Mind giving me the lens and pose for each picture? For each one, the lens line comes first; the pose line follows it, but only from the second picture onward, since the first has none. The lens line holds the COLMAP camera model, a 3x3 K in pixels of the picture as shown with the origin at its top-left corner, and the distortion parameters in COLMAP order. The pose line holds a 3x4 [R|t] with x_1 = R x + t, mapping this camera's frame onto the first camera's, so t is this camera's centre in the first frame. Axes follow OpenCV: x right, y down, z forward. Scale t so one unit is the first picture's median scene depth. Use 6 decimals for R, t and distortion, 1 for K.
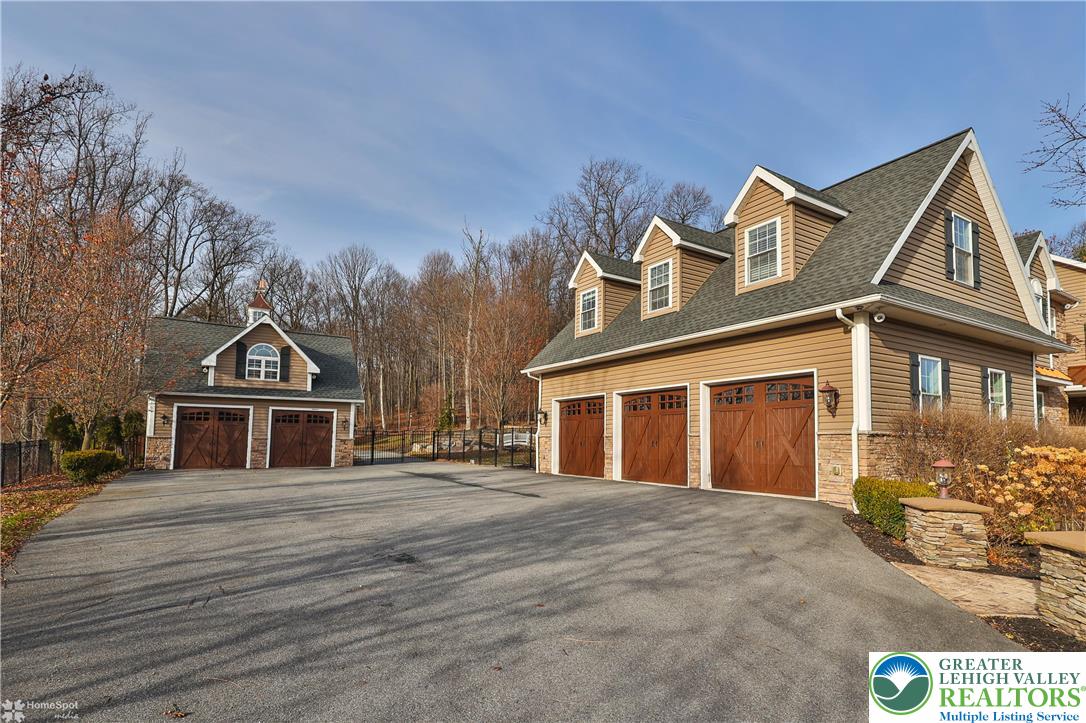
lens RADIAL K [[517.1, 0, 546.8], [0, 517.1, 409.3], [0, 0, 1]] dist [-0.001712, -0.000542]
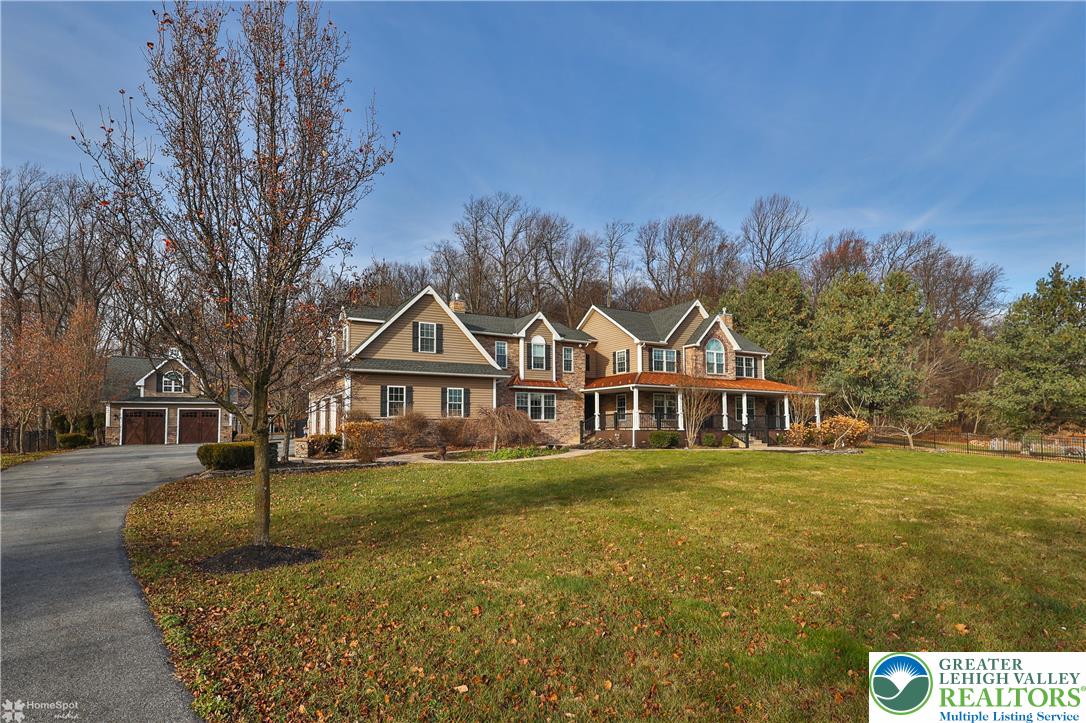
lens RADIAL K [[546.2, 0, 540.0], [0, 546.2, 406.4], [0, 0, 1]] dist [0.002030, 0.000503]
pose [[0.998390, -0.020558, -0.052860, 0.774334], [0.021629, 0.999571, 0.019768, -0.020672], [0.052431, -0.020879, 0.998406, -0.759864]]
